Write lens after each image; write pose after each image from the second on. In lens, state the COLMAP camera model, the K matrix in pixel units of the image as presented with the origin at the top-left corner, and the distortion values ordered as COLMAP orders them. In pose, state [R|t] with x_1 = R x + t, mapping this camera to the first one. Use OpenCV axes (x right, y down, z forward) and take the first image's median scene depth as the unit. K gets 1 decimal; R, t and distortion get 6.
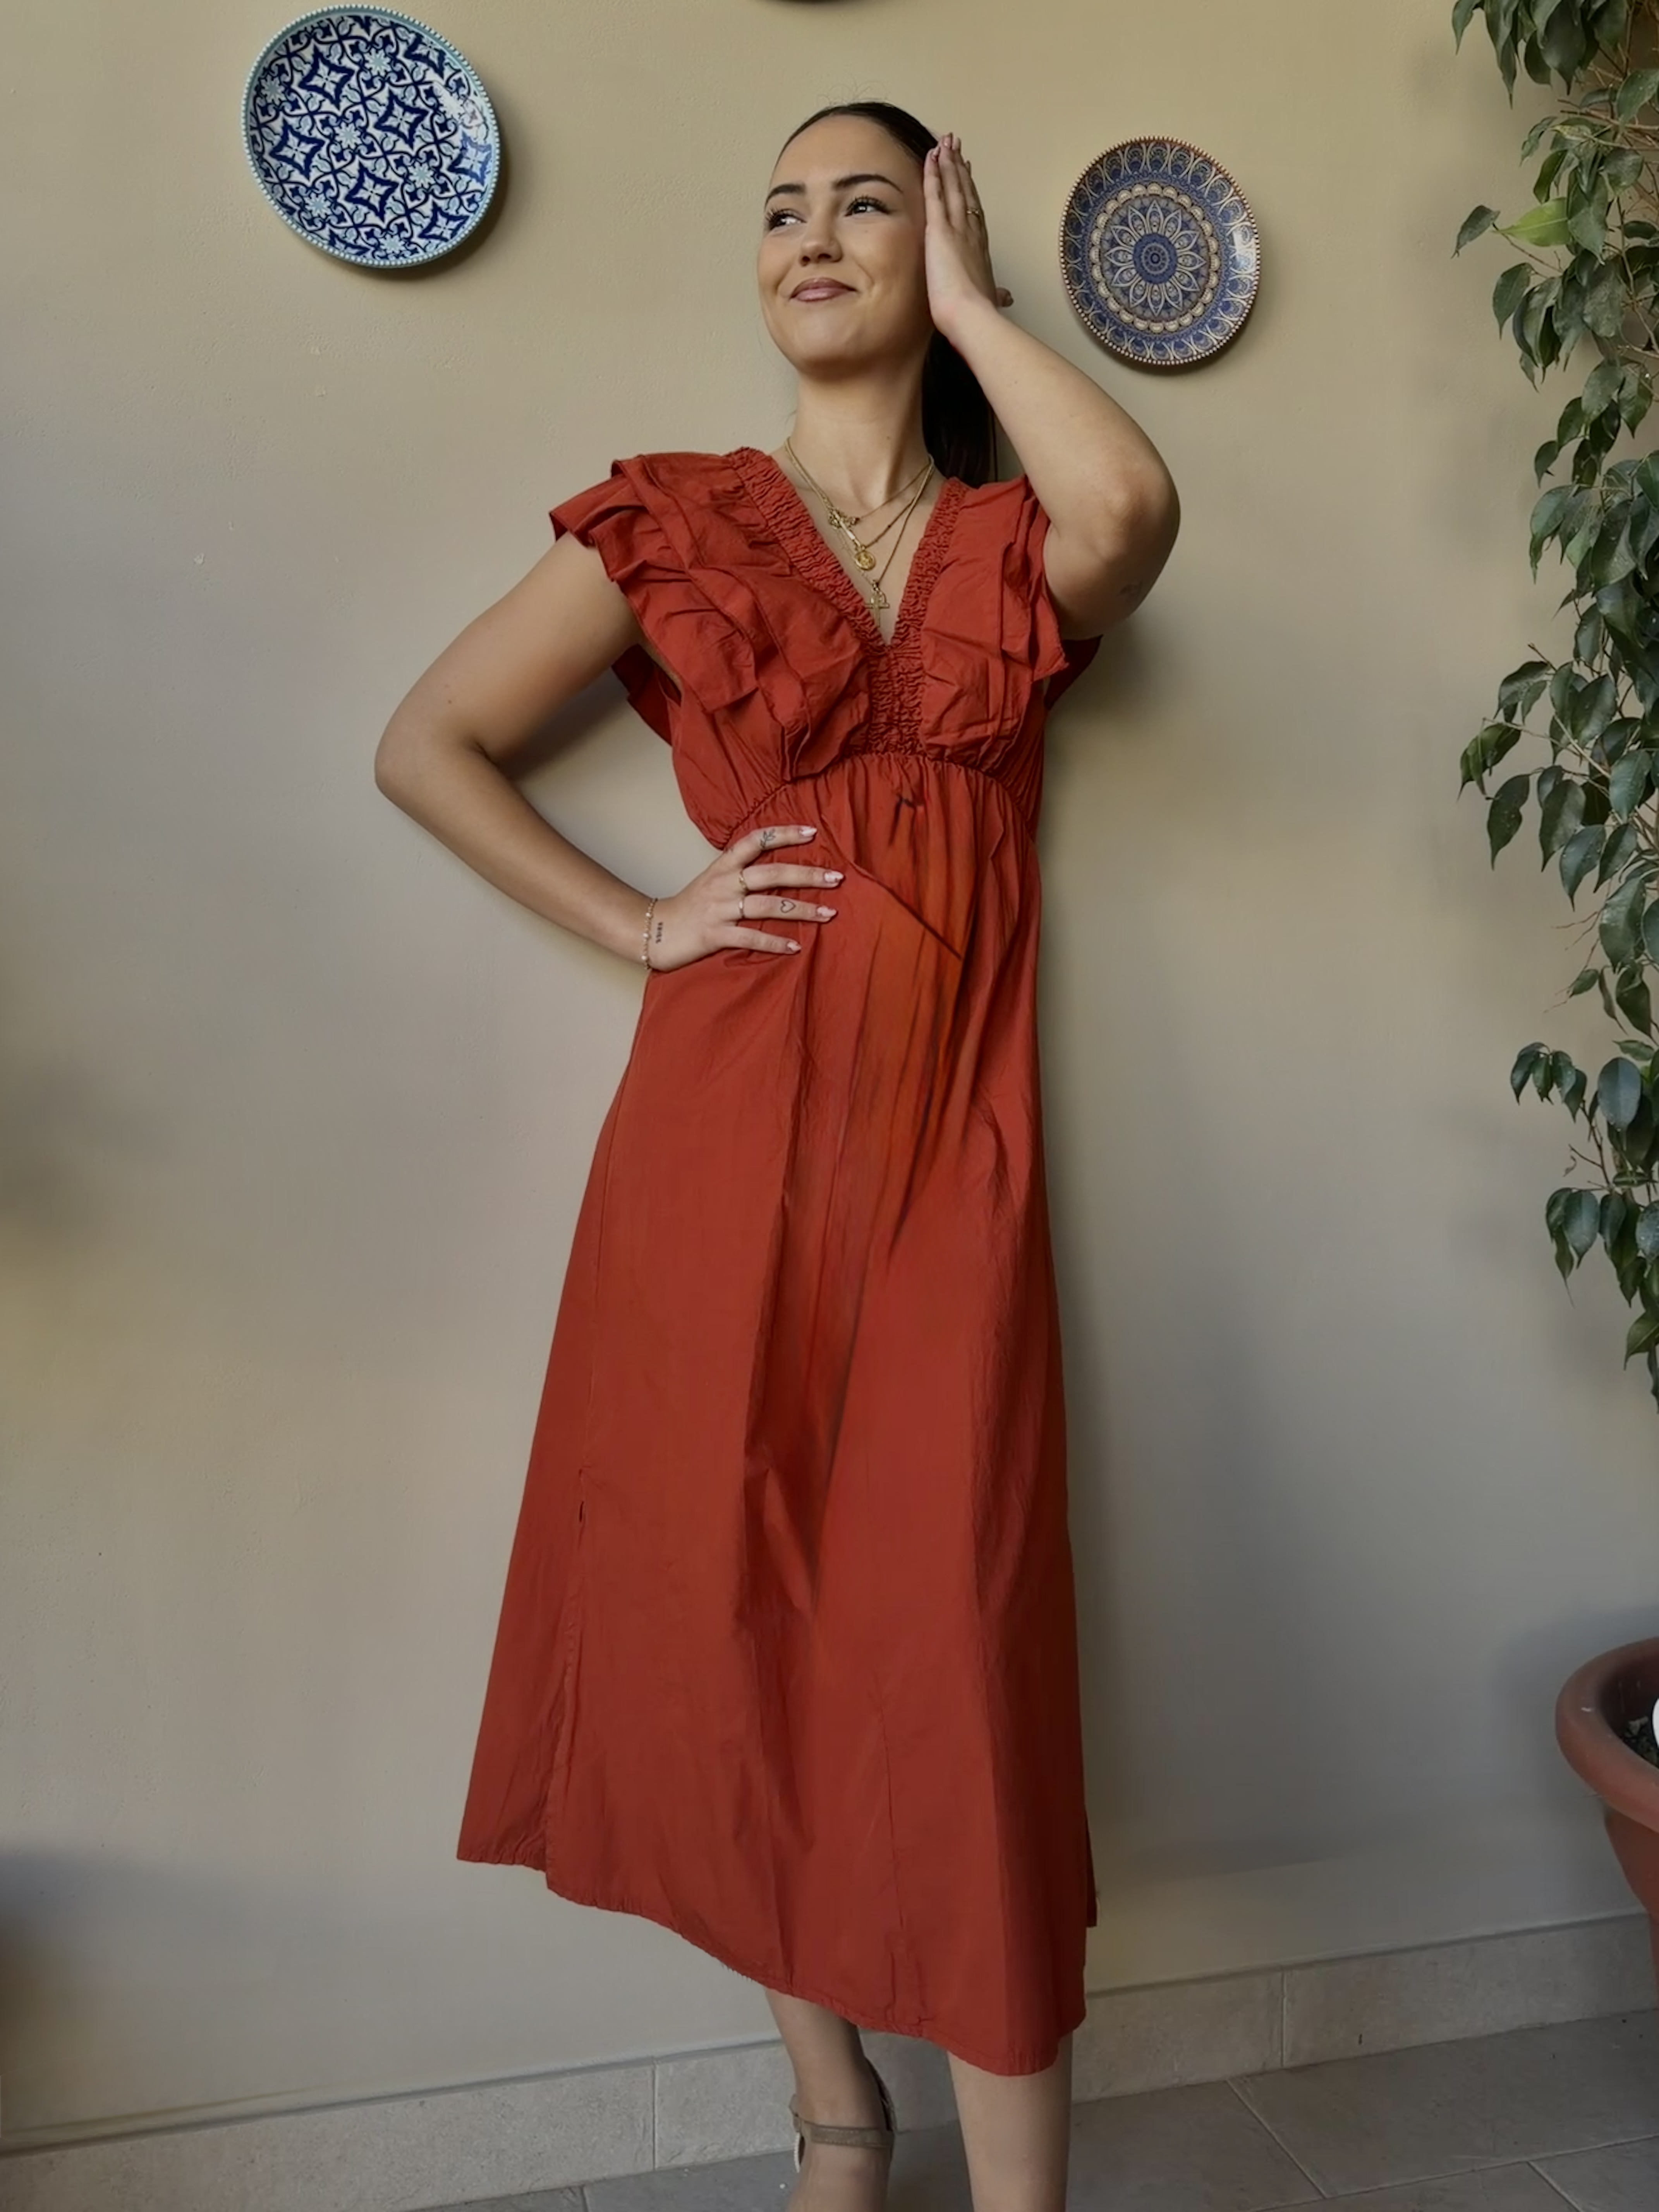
lens RADIAL K [[1723.7, 0, 834.6], [0, 1723.7, 1100.1], [0, 0, 1]] dist [-0.008176, 0.004614]
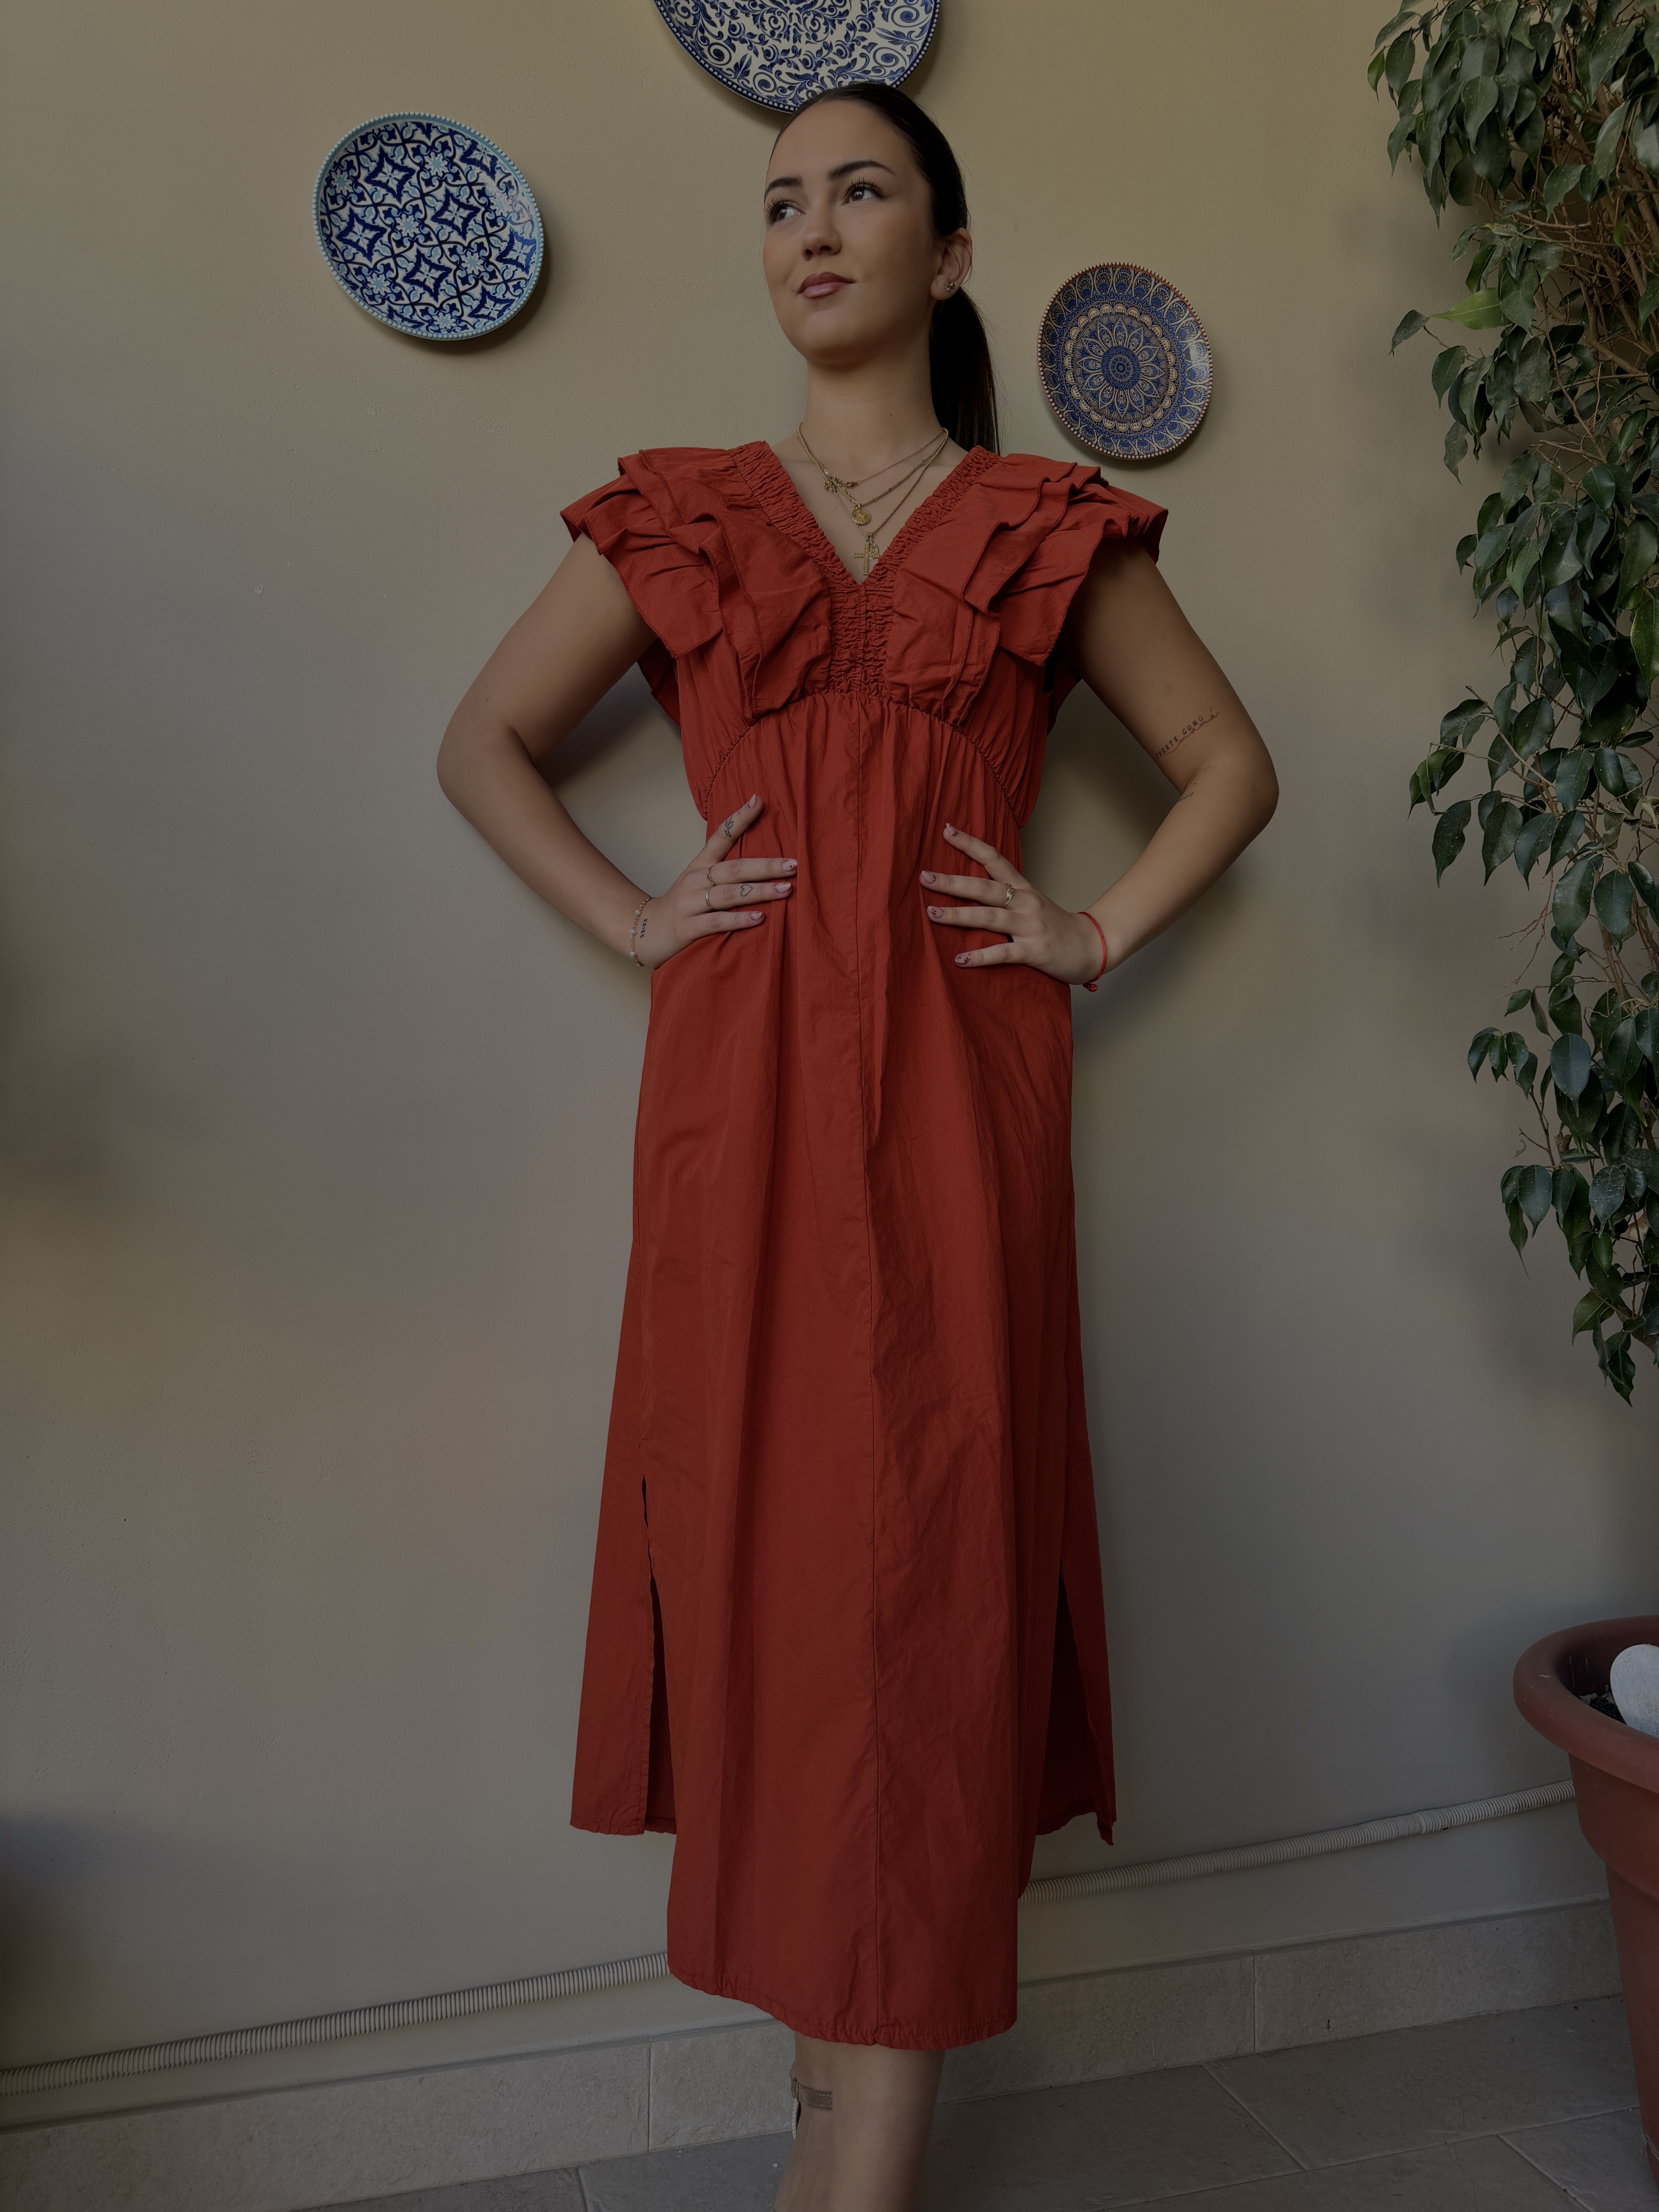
lens RADIAL K [[1565.8, 0, 834.1], [0, 1565.8, 1105.0], [0, 0, 1]] dist [-0.002907, -0.001734]
pose [[0.999422, 0.010119, 0.032439, -0.033633], [-0.007347, 0.996401, -0.084446, 0.090129], [-0.033177, 0.084159, 0.995900, 0.029054]]
